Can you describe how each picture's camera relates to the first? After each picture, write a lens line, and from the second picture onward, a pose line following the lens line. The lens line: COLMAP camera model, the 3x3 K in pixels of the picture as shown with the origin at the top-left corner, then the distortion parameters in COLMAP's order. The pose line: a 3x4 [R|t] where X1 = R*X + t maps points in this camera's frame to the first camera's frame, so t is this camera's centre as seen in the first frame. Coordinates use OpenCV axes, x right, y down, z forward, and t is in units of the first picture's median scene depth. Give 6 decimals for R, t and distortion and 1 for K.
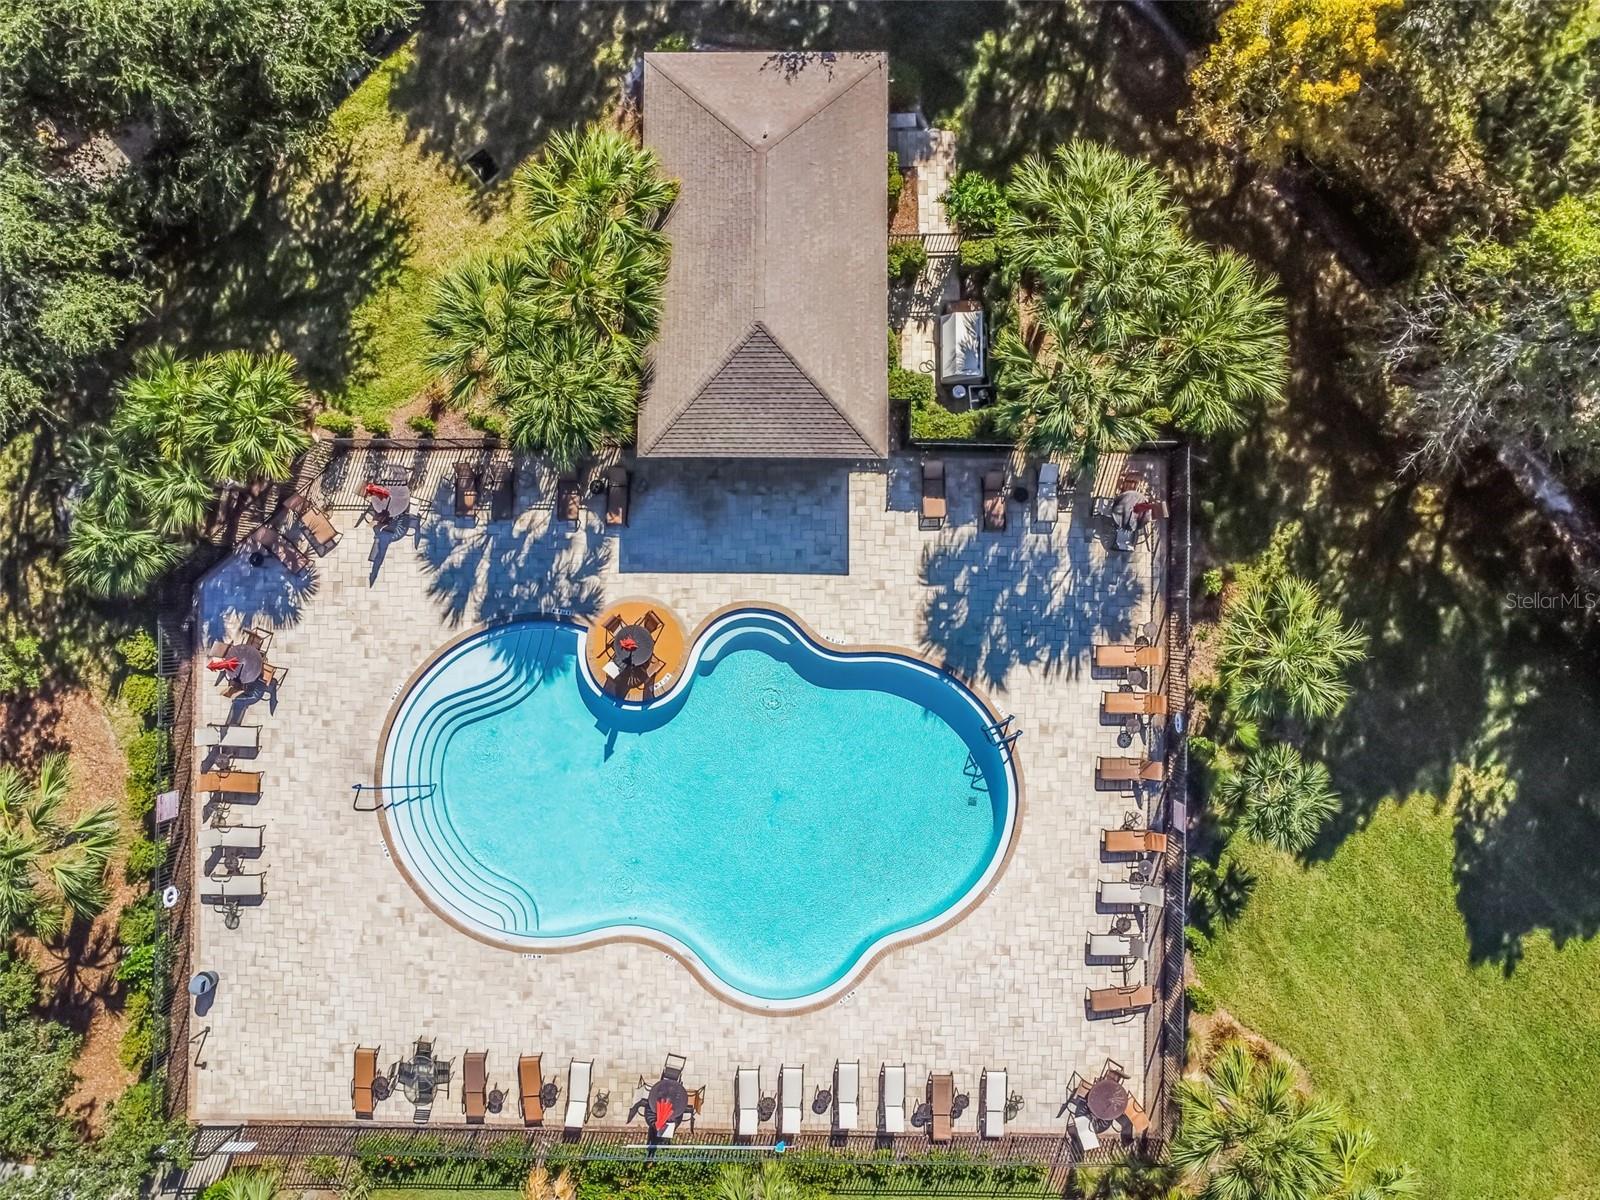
lens RADIAL K [[1200.8, 0, 791.4], [0, 1200.8, 599.6], [0, 0, 1]] dist [-0.216516, 0.399022]
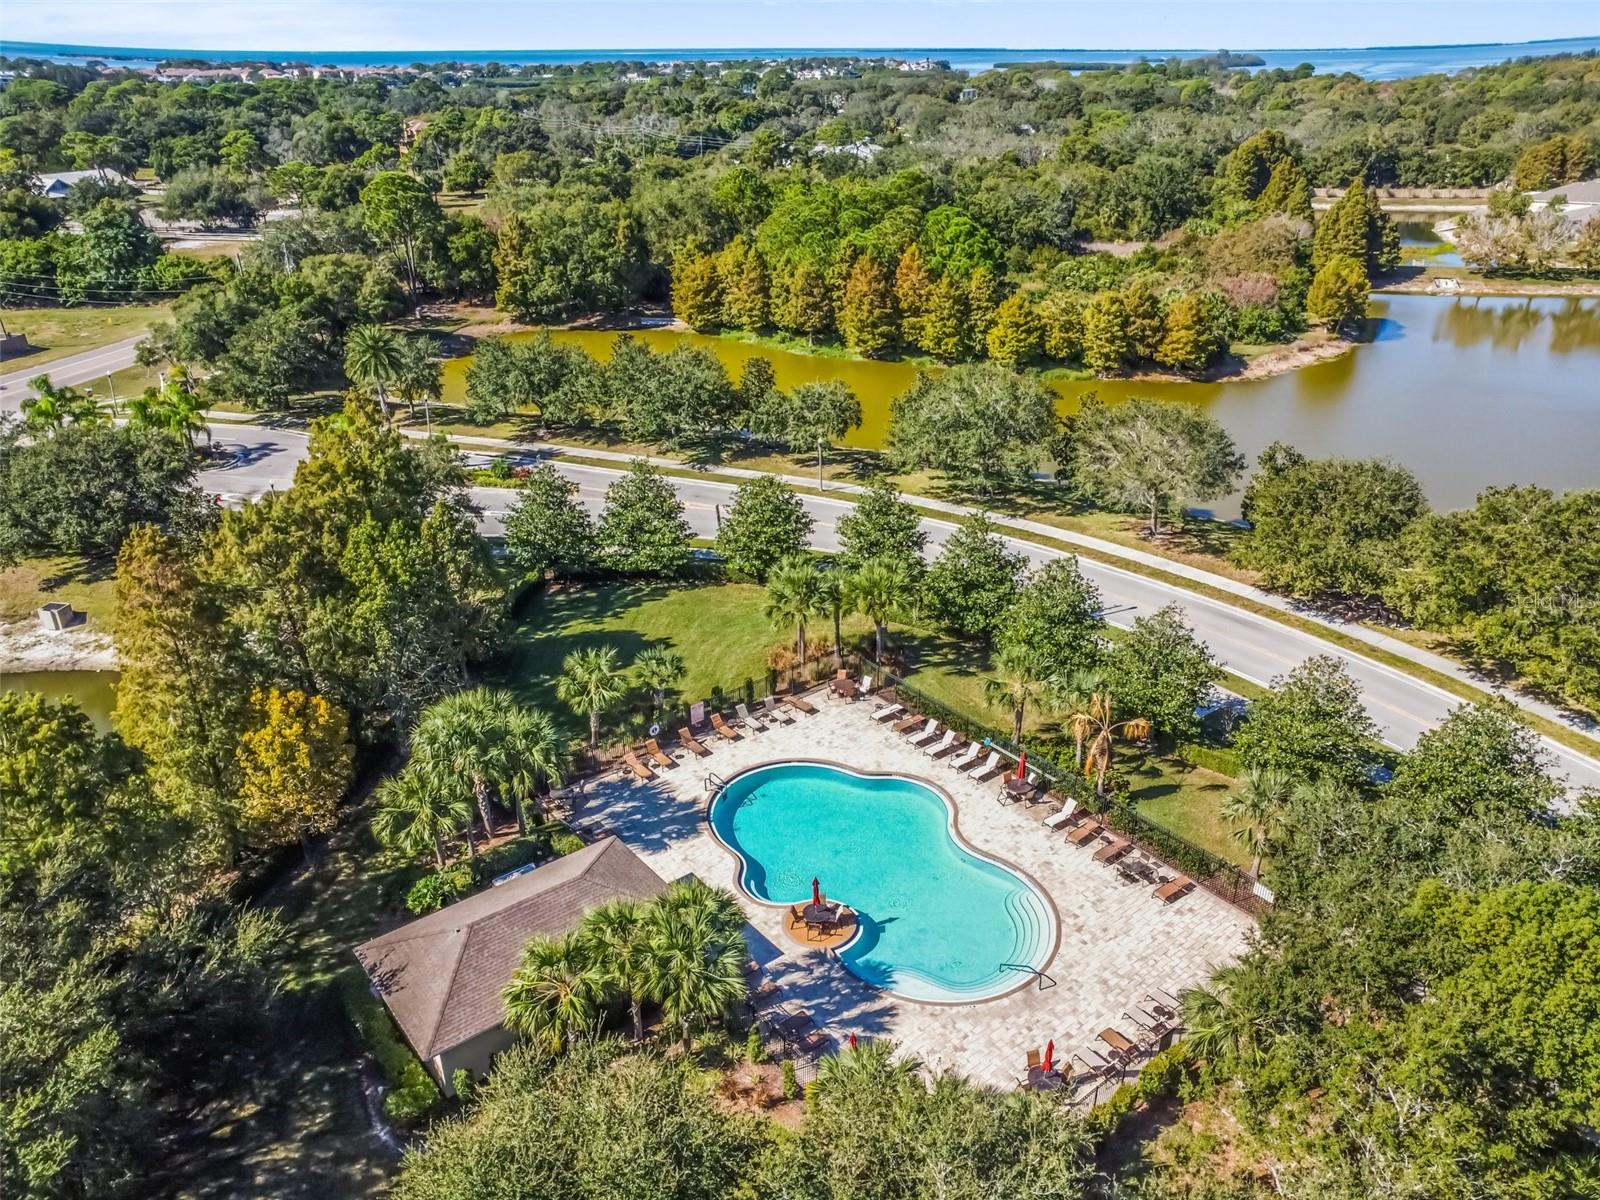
lens RADIAL K [[1200.8, 0, 791.4], [0, 1200.8, 599.6], [0, 0, 1]] dist [-0.216516, 0.399022]
pose [[-0.621219, -0.320129, 0.715266, -0.983726], [0.783581, -0.264722, 0.562071, -0.667274], [0.009411, 0.909637, 0.415297, 0.071978]]
